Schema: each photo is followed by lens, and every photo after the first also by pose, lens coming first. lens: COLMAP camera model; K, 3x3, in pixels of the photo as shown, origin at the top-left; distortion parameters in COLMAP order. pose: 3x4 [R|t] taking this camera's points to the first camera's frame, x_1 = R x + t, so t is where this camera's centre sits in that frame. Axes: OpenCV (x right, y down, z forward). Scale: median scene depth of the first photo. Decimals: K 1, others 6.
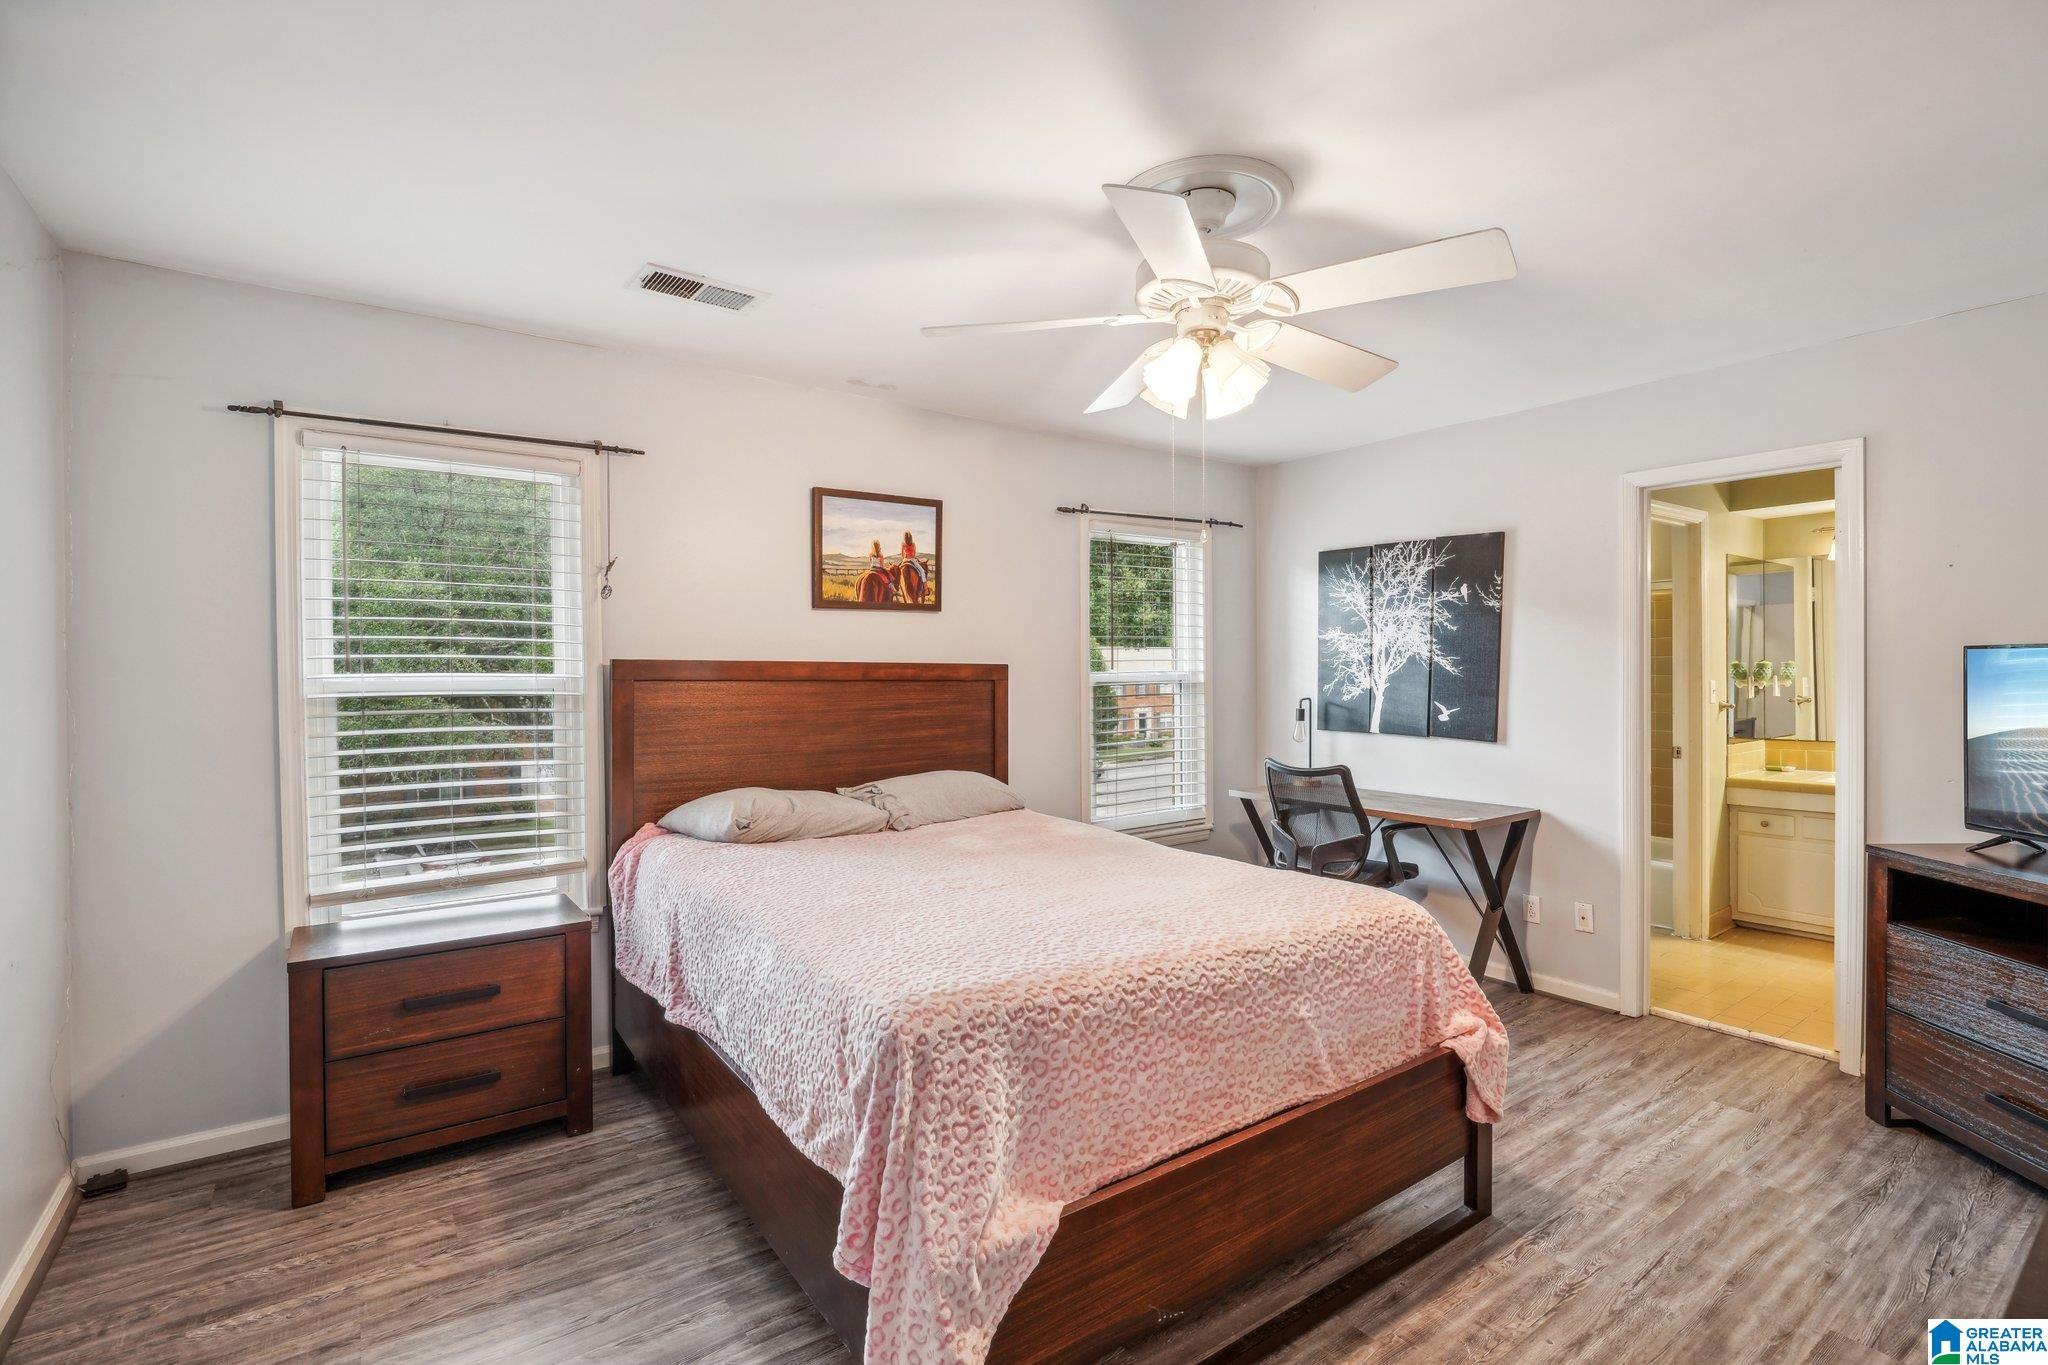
lens RADIAL K [[958.3, 0, 1009.0], [0, 958.3, 683.9], [0, 0, 1]] dist [0.002504, 0.001073]
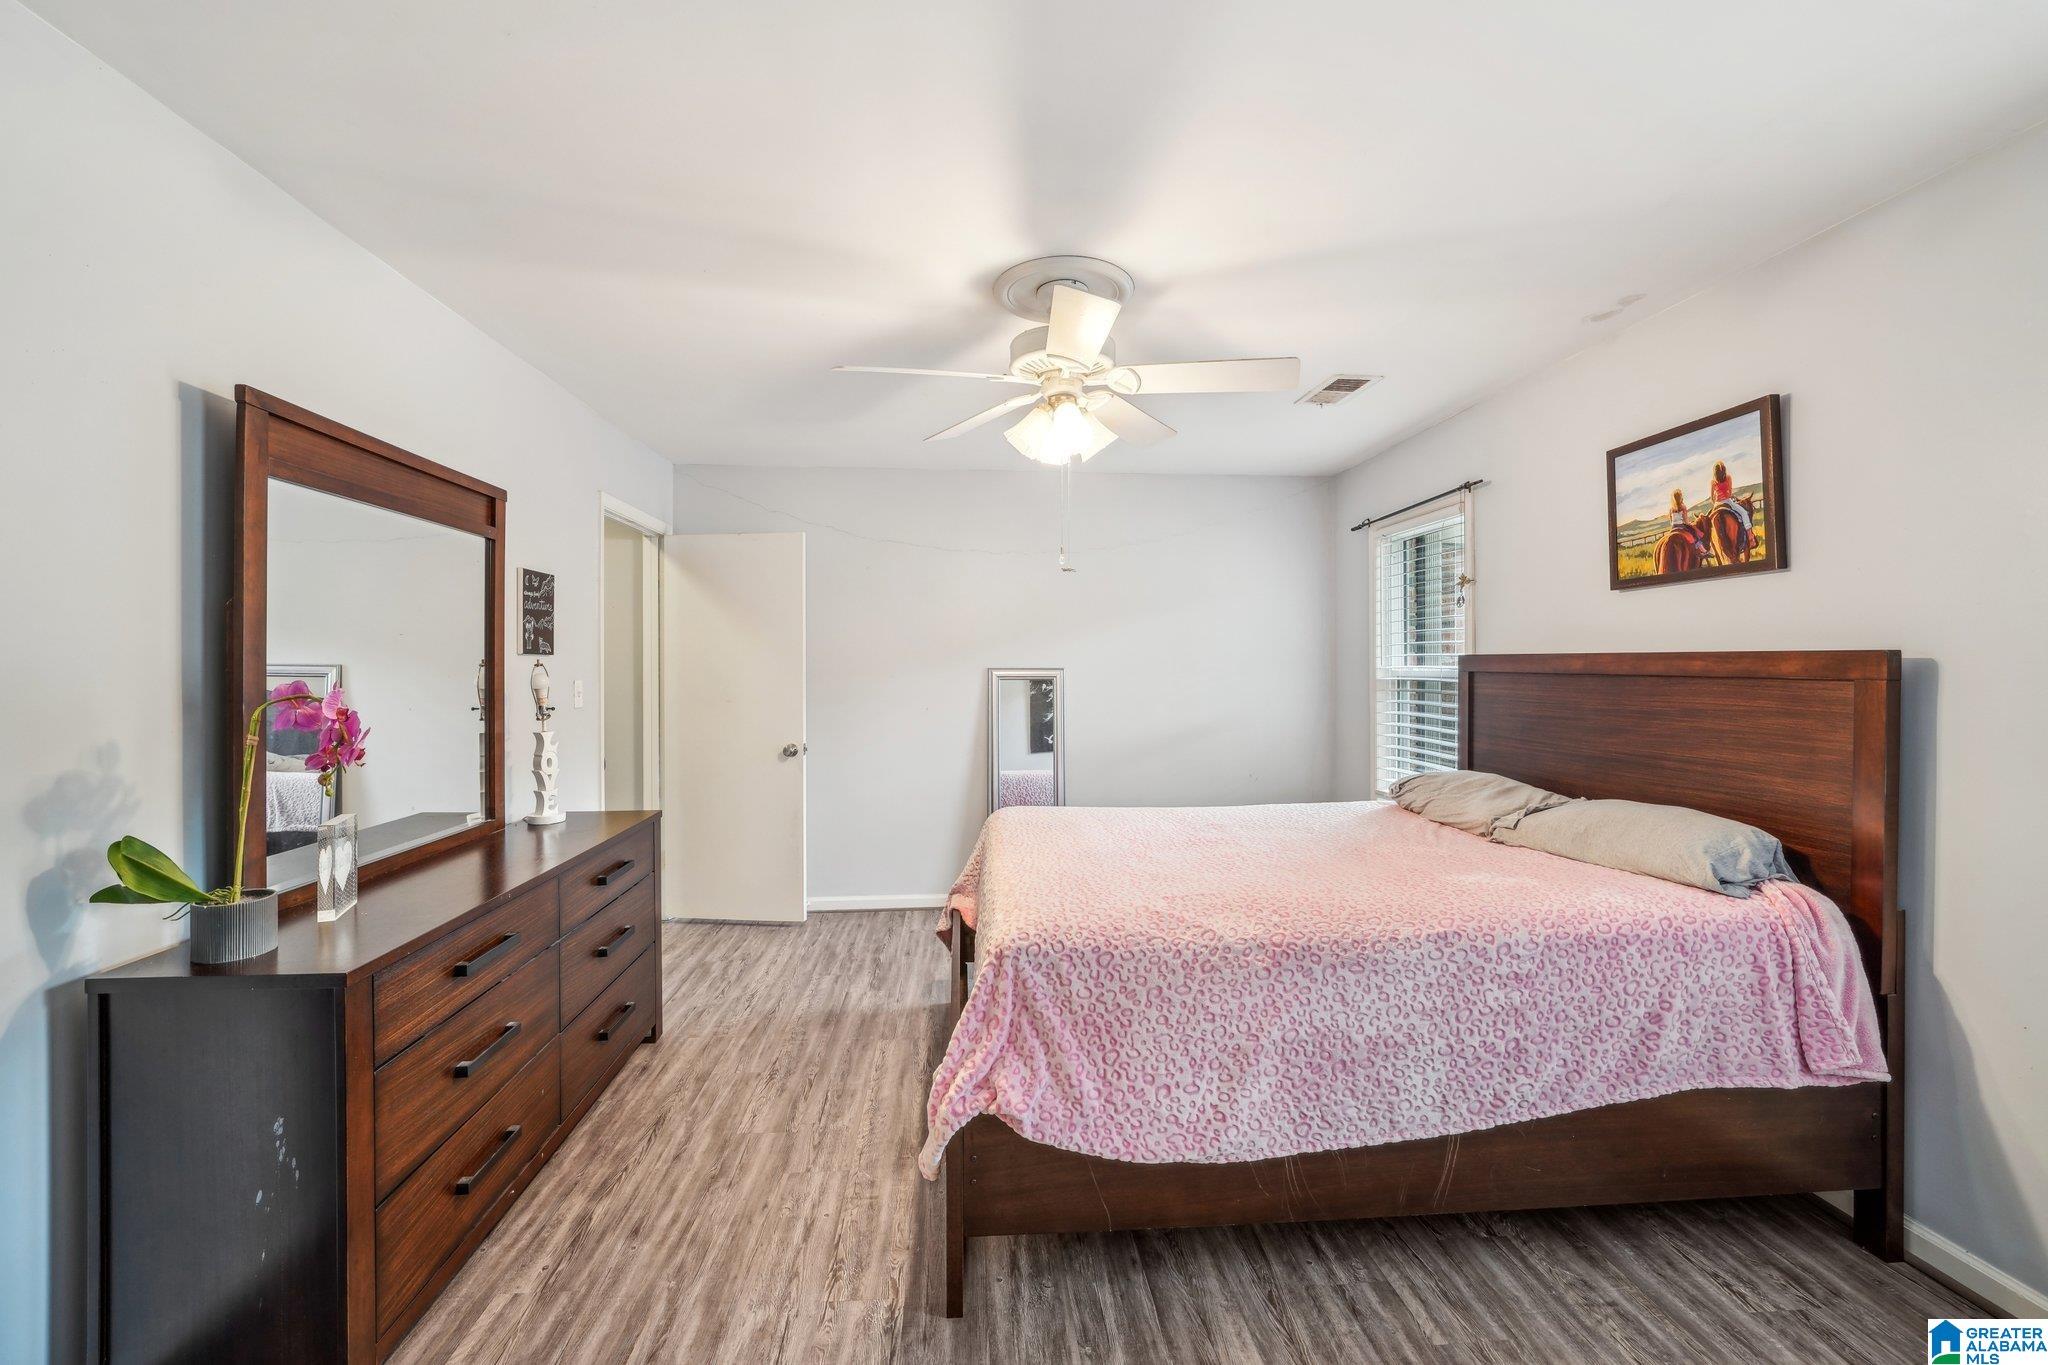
lens RADIAL K [[821.5, 0, 1019.4], [0, 821.5, 668.3], [0, 0, 1]] dist [-0.007610, 0.000652]
pose [[-0.521225, 0.006002, -0.853398, 0.538621], [-0.011966, 0.999826, 0.014340, -0.010031], [0.853336, 0.017686, -0.521062, 0.710775]]
